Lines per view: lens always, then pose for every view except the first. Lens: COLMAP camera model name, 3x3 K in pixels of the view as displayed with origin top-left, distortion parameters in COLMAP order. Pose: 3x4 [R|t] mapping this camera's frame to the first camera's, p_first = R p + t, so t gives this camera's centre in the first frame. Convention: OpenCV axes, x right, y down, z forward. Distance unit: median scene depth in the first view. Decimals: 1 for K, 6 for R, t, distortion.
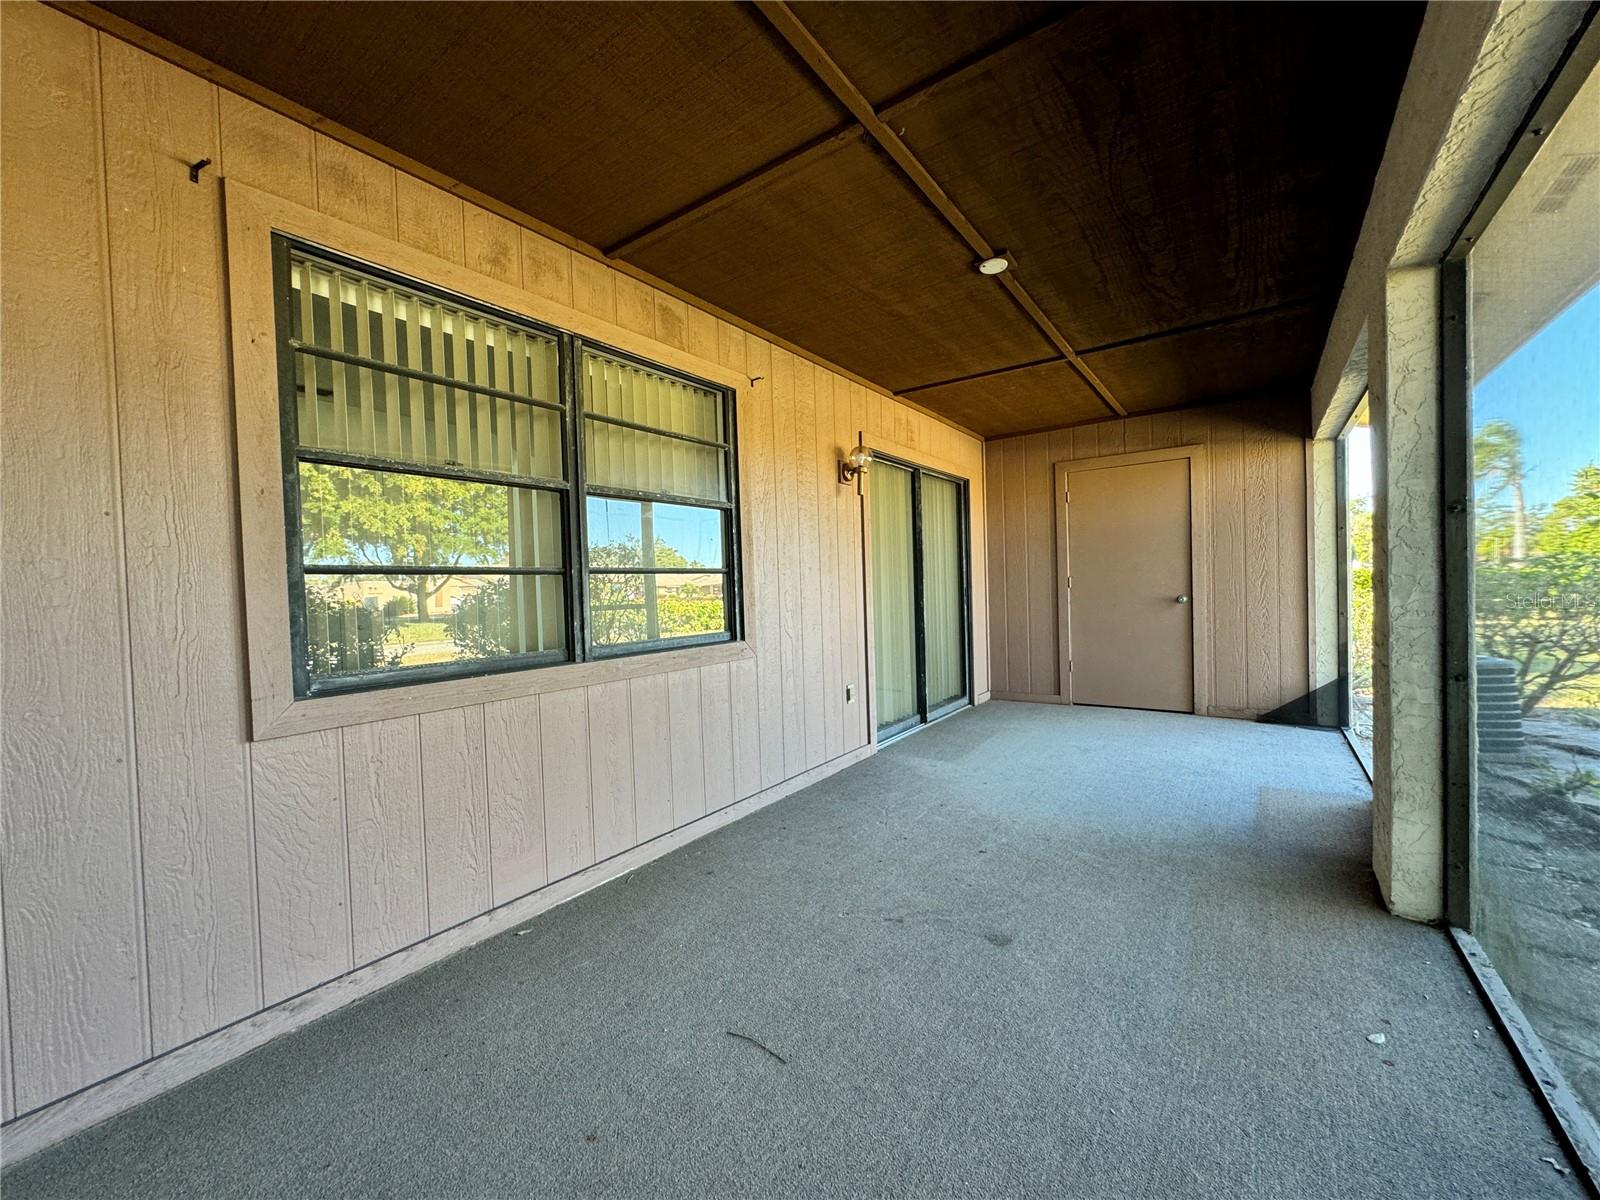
lens RADIAL K [[638.6, 0, 799.6], [0, 638.6, 601.1], [0, 0, 1]] dist [-0.002142, 0.000314]
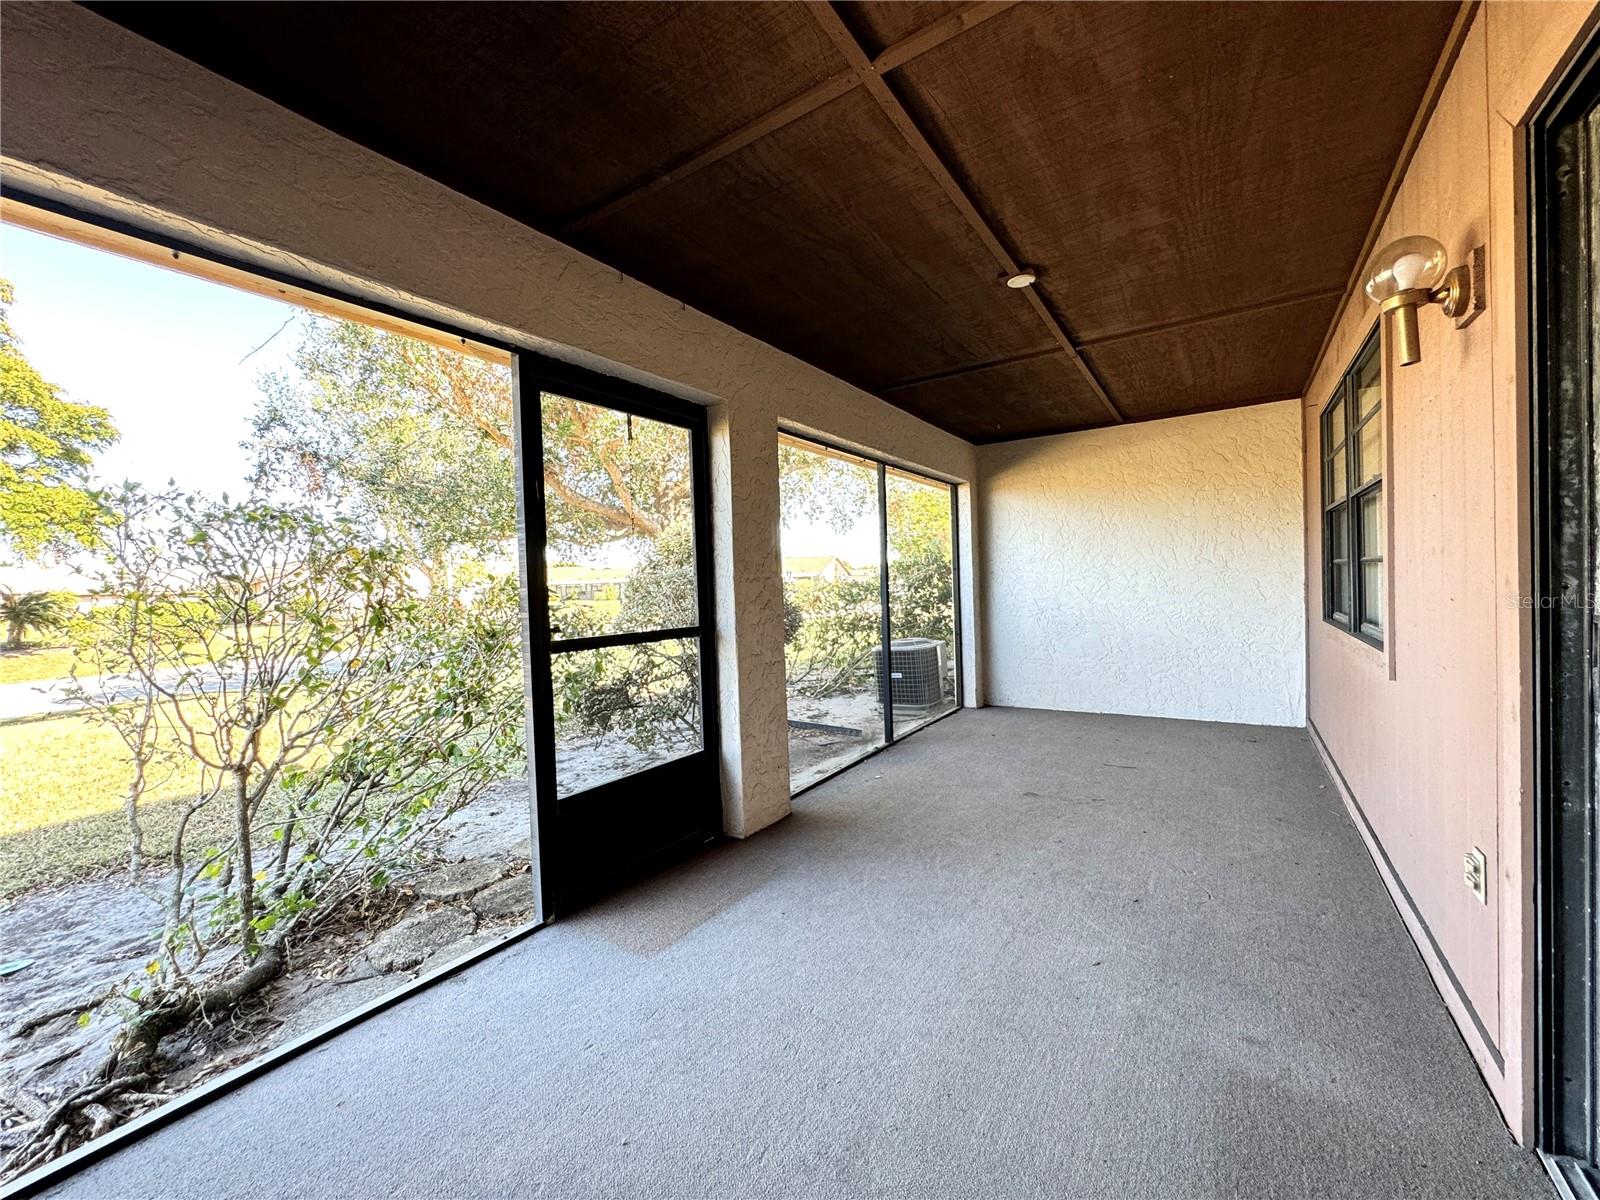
lens RADIAL K [[638.6, 0, 799.6], [0, 638.6, 601.1], [0, 0, 1]] dist [-0.002142, 0.000314]
pose [[-0.997097, 0.069041, -0.032116, 0.721235], [0.067366, 0.996444, 0.050614, -0.095321], [0.035497, 0.048303, -0.998202, 2.020491]]
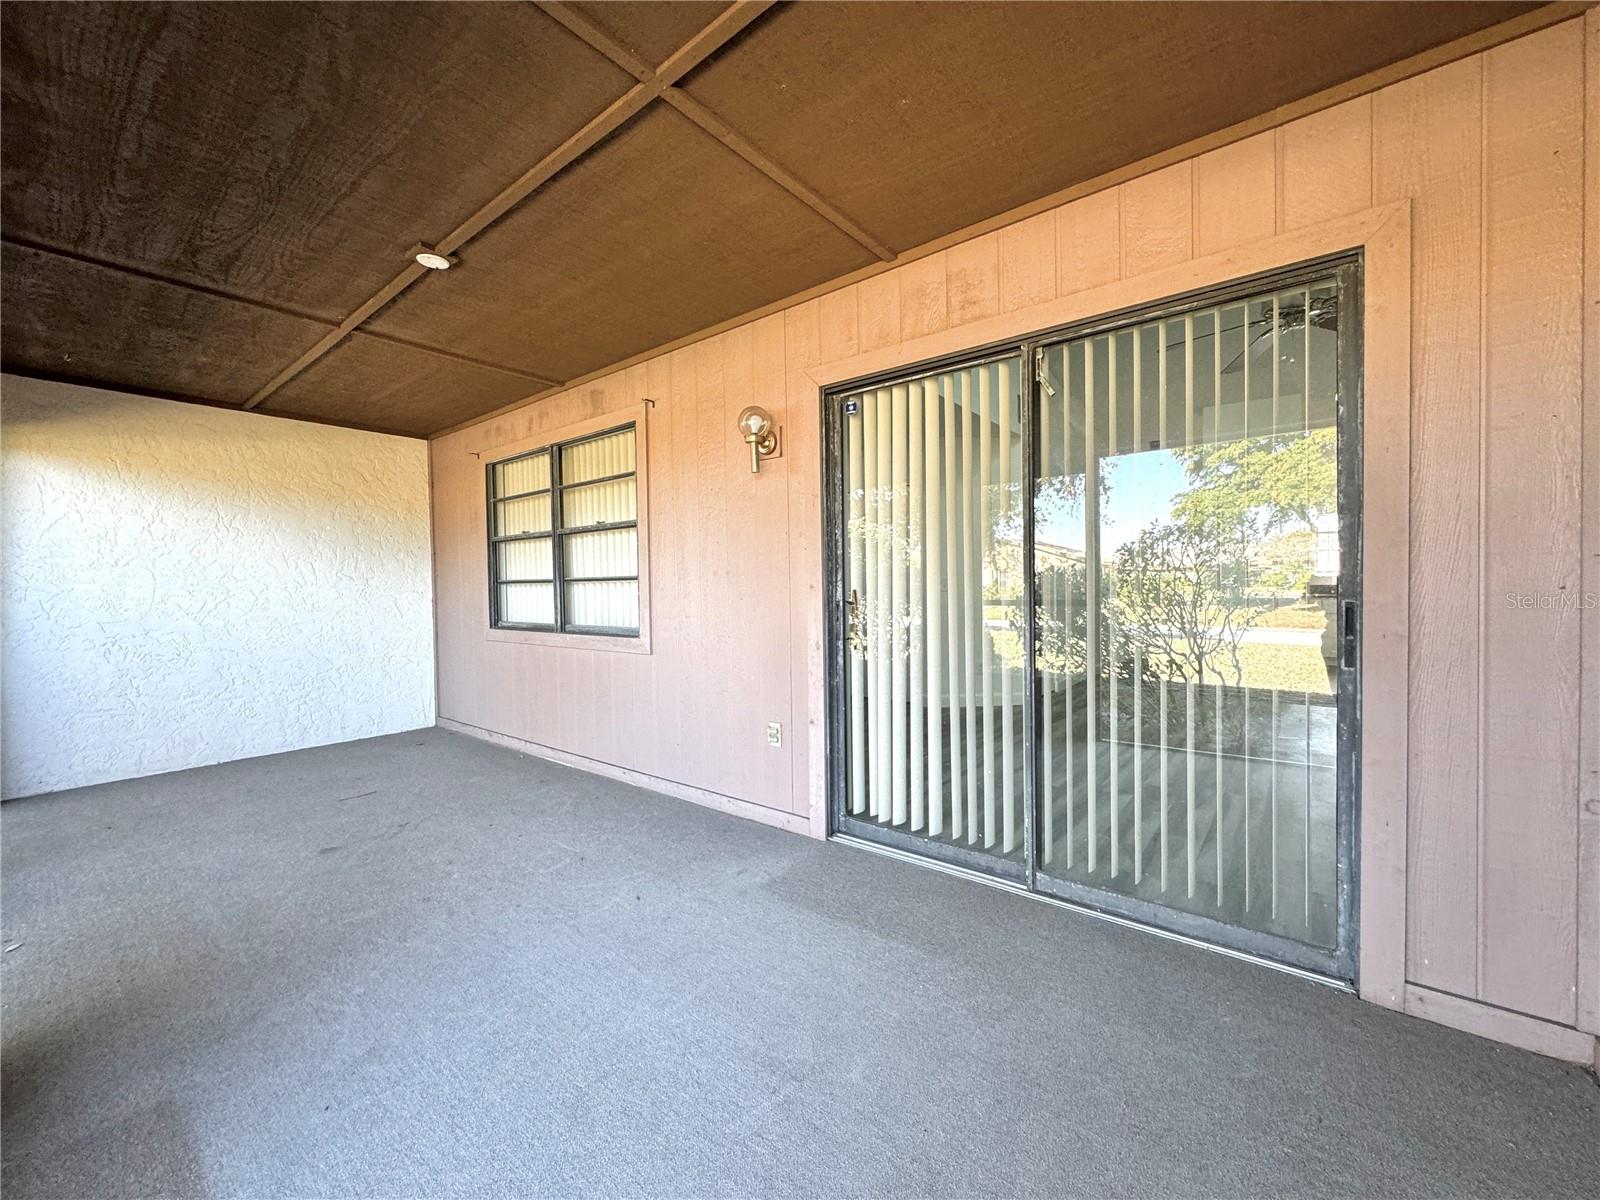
lens RADIAL K [[638.6, 0, 799.6], [0, 638.6, 601.1], [0, 0, 1]] dist [-0.002142, 0.000314]
pose [[-0.050881, 0.058464, -0.996992, 1.235514], [-0.007420, 0.998235, 0.058915, -0.088313], [0.998677, 0.010396, -0.050357, 1.588822]]
